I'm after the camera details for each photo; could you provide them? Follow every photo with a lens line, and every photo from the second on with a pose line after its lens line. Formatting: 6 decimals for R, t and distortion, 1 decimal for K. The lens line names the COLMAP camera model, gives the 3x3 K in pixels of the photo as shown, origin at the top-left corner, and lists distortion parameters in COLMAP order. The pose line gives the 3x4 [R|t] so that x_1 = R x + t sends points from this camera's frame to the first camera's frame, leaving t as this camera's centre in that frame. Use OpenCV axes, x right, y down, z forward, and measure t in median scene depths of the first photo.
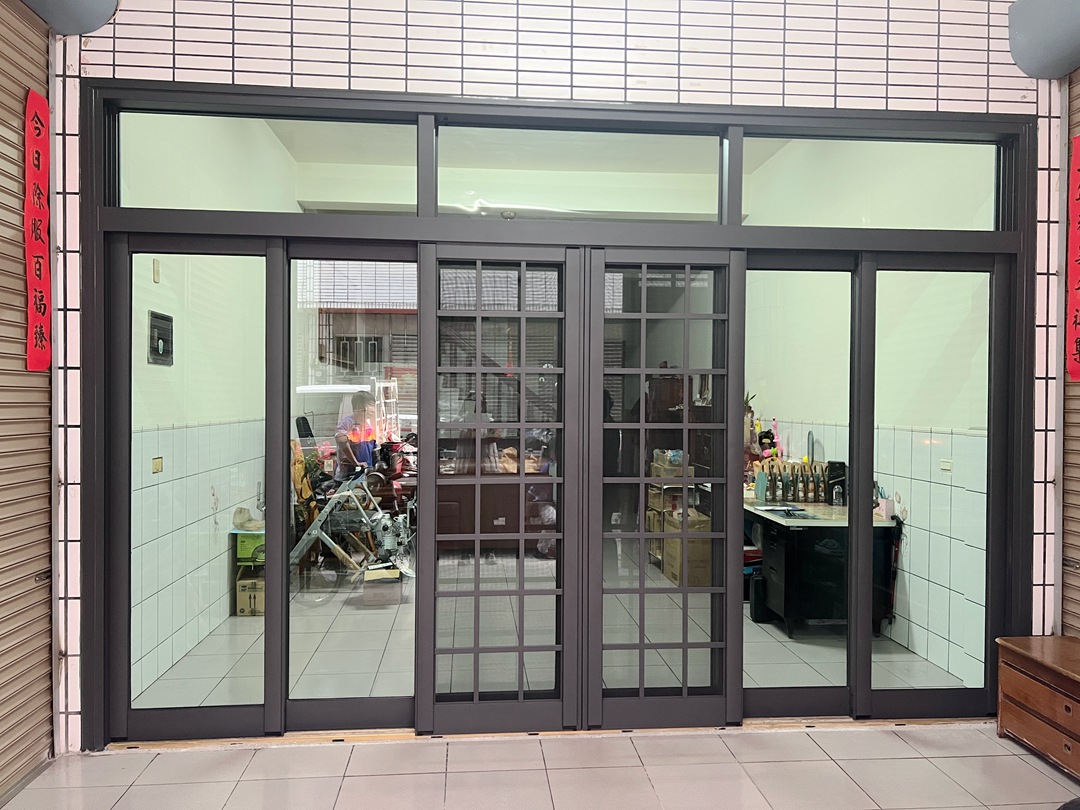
lens RADIAL K [[807.2, 0, 541.2], [0, 807.2, 408.4], [0, 0, 1]] dist [0.038987, -0.012307]
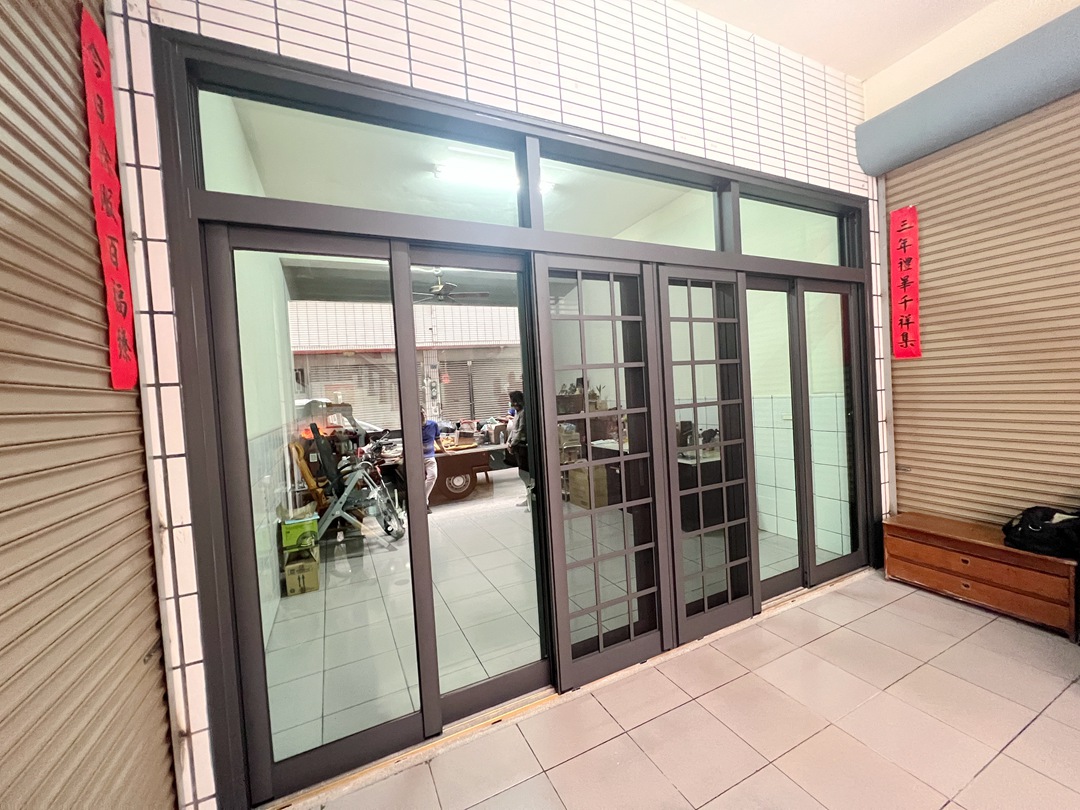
lens RADIAL K [[432.4, 0, 541.0], [0, 432.4, 404.8], [0, 0, 1]] dist [0.002487, 0.001141]
pose [[0.936331, -0.074650, 0.343091, -0.361502], [0.073143, 0.997171, 0.017352, -0.009325], [-0.343416, 0.008848, 0.939142, 0.450240]]
